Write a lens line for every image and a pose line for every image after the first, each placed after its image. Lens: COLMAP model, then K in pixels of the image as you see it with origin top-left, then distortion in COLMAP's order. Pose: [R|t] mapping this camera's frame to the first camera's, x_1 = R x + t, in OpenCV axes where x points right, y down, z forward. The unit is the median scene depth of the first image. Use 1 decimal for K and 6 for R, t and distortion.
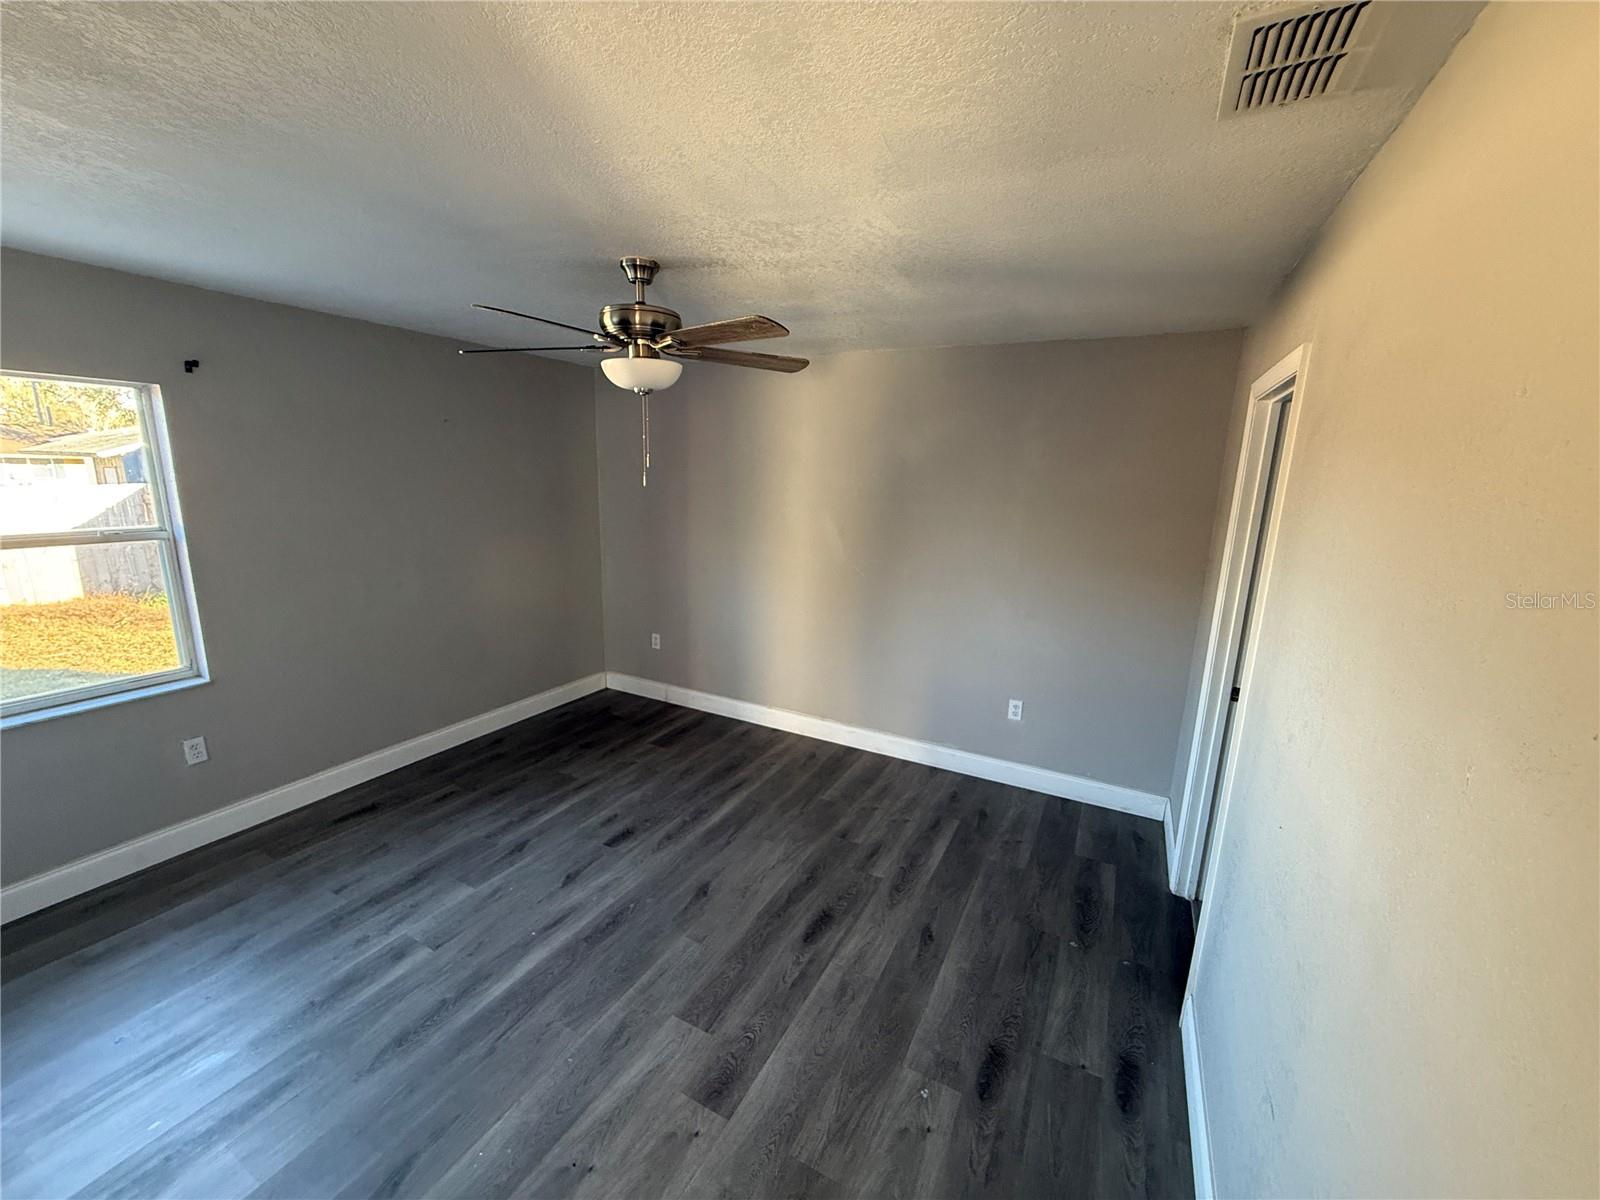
lens RADIAL K [[637.3, 0, 791.6], [0, 637.3, 602.8], [0, 0, 1]] dist [-0.001376, 0.000622]
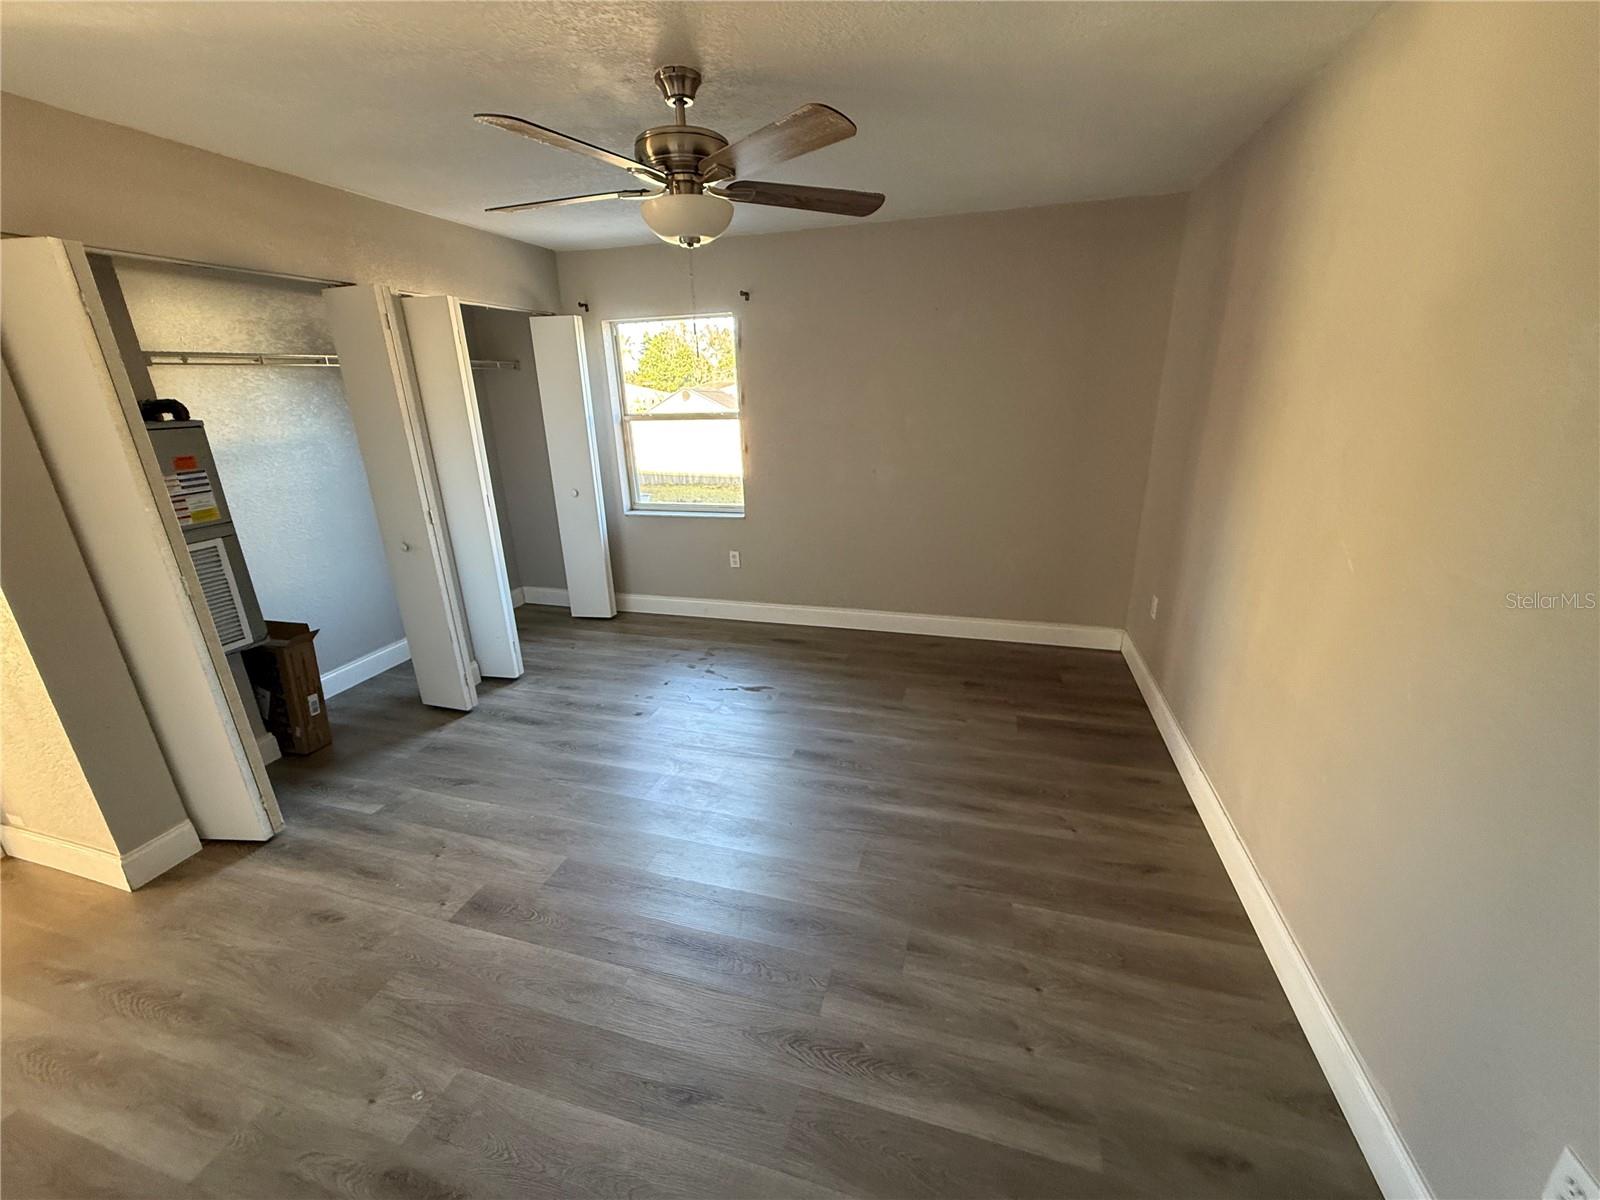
lens RADIAL K [[637.3, 0, 789.3], [0, 637.3, 596.8], [0, 0, 1]] dist [-0.001376, 0.000622]
pose [[0.199055, 0.277946, -0.939746, 0.499515], [-0.168498, 0.954362, 0.246579, -0.074071], [0.965394, 0.109262, 0.236804, 0.663976]]
